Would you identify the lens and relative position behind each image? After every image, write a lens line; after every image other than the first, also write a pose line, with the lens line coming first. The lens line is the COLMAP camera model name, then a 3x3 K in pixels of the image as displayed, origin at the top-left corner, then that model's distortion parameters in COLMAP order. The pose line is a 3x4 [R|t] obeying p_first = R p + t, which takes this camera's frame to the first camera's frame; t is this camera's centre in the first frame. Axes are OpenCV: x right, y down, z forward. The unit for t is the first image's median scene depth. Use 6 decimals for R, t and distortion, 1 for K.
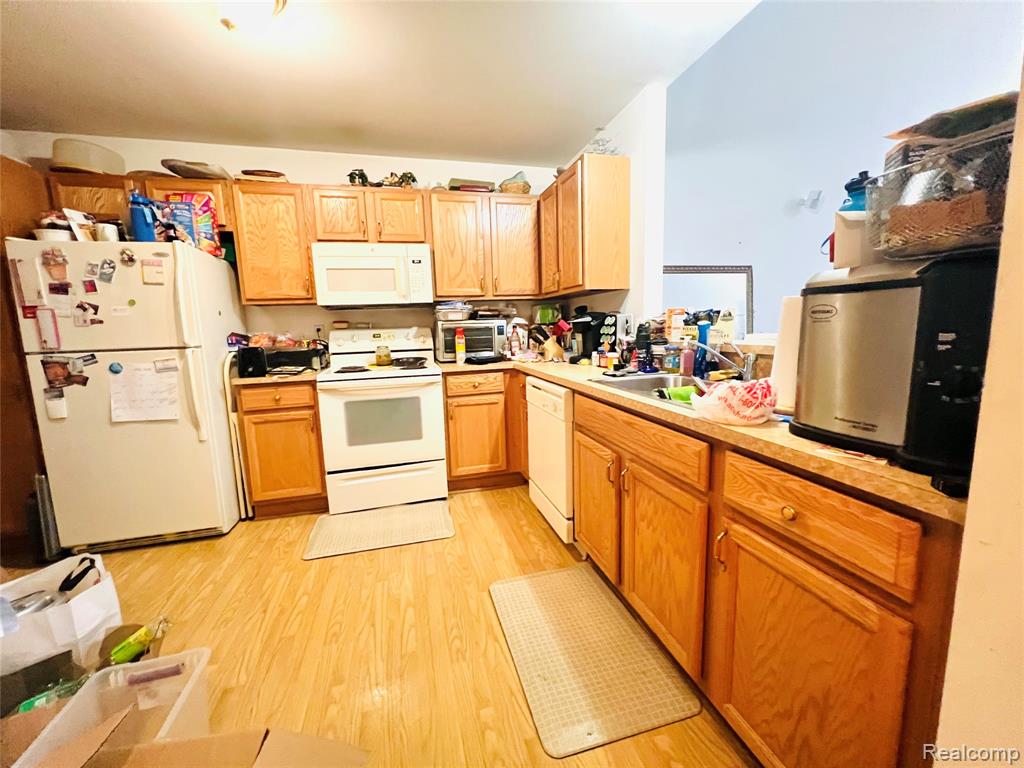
lens RADIAL K [[408.4, 0, 509.5], [0, 408.4, 381.4], [0, 0, 1]] dist [0.000194, 0.000856]
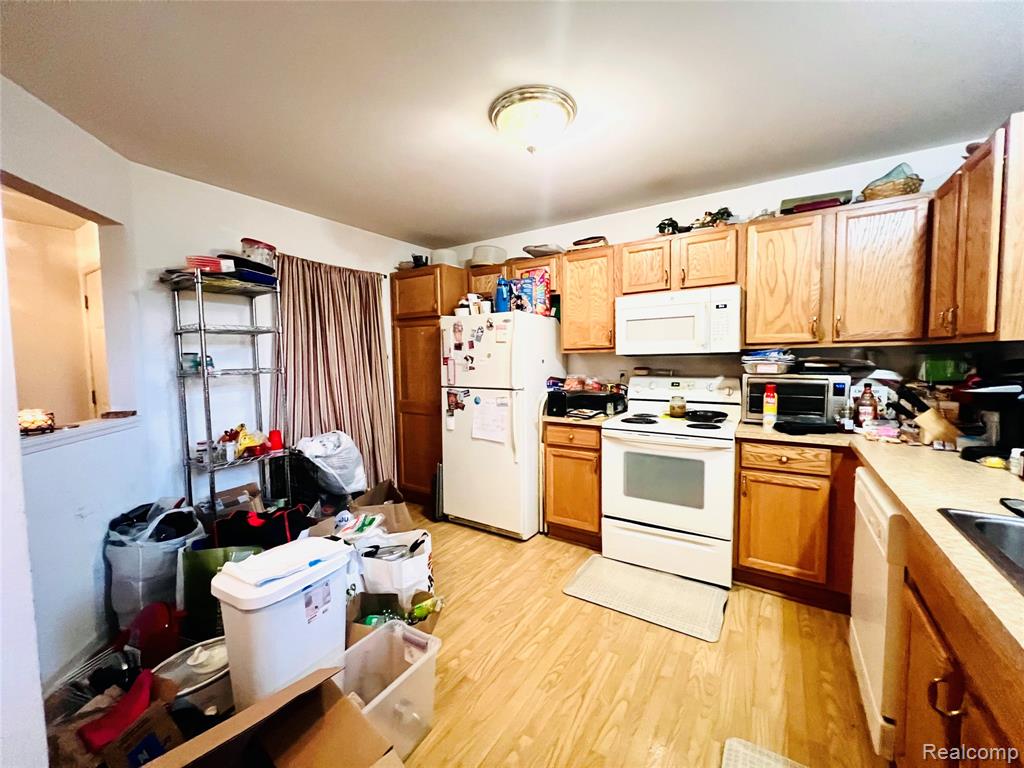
lens RADIAL K [[408.4, 0, 512.7], [0, 408.4, 383.3], [0, 0, 1]] dist [0.000194, 0.000856]
pose [[0.674124, 0.069270, -0.735363, 0.138515], [-0.108383, 0.994093, -0.005715, -0.079346], [0.730623, 0.083554, 0.677650, 0.091472]]
